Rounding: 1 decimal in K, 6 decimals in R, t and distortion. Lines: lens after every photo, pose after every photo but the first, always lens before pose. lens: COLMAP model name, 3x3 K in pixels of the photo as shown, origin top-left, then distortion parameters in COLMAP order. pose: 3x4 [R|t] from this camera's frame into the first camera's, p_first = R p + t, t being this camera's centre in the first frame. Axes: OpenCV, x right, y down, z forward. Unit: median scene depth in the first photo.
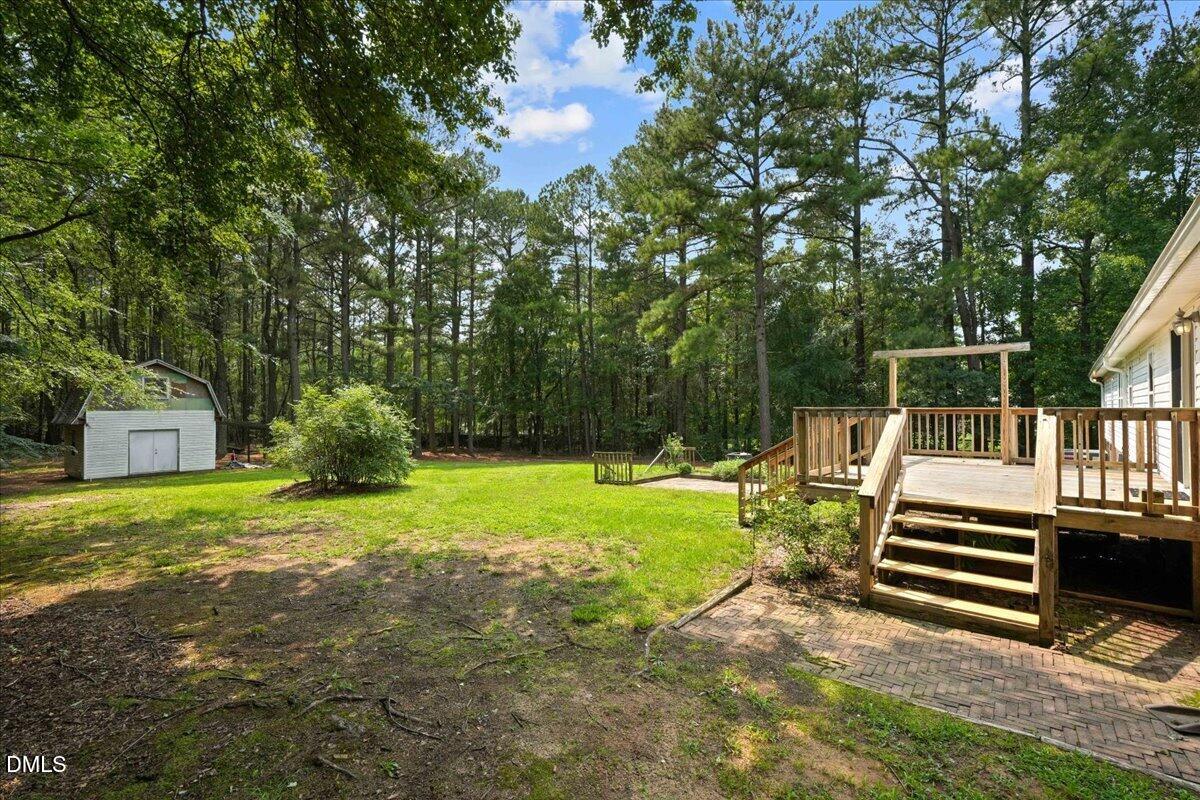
lens RADIAL K [[532.9, 0, 597.8], [0, 532.9, 404.9], [0, 0, 1]] dist [-0.003146, 0.001692]
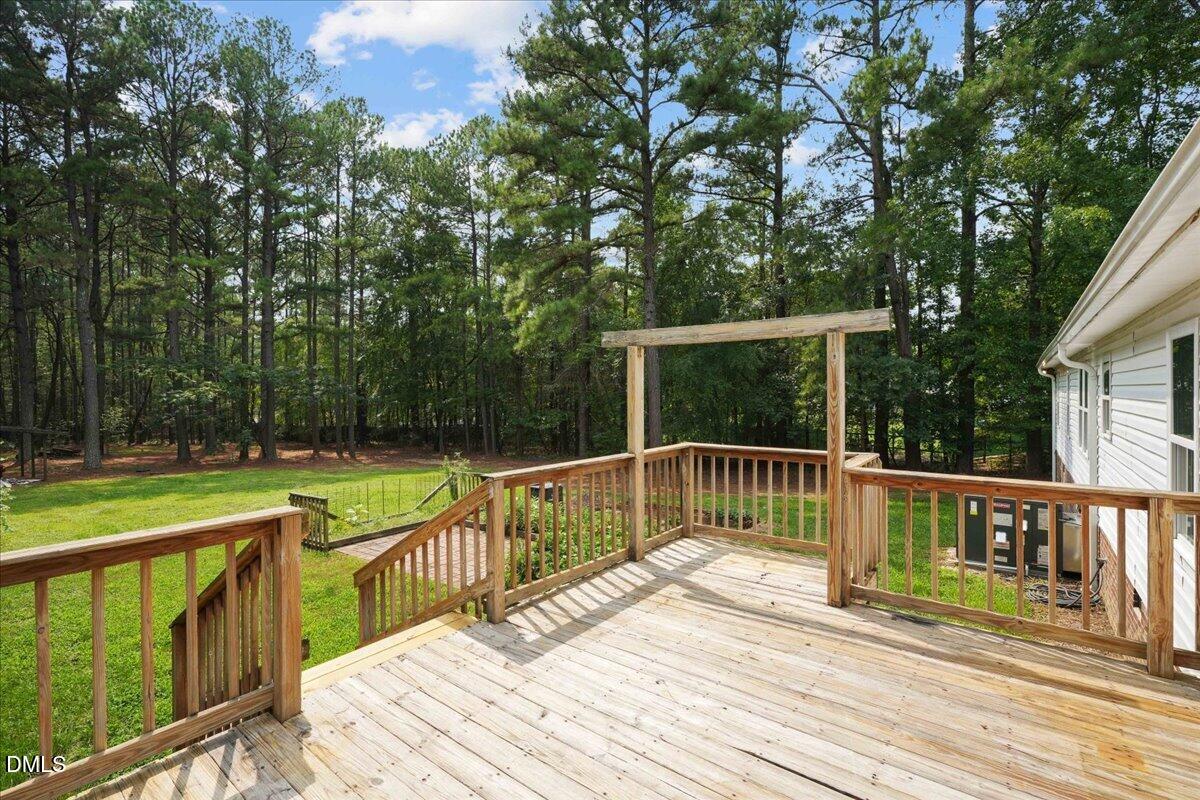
lens RADIAL K [[532.9, 0, 602.1], [0, 532.9, 399.1], [0, 0, 1]] dist [-0.003146, 0.001692]
pose [[0.998388, -0.005663, 0.056470, 0.187109], [0.004414, 0.999743, 0.022215, -0.019352], [-0.056581, -0.021930, 0.998157, 0.199231]]
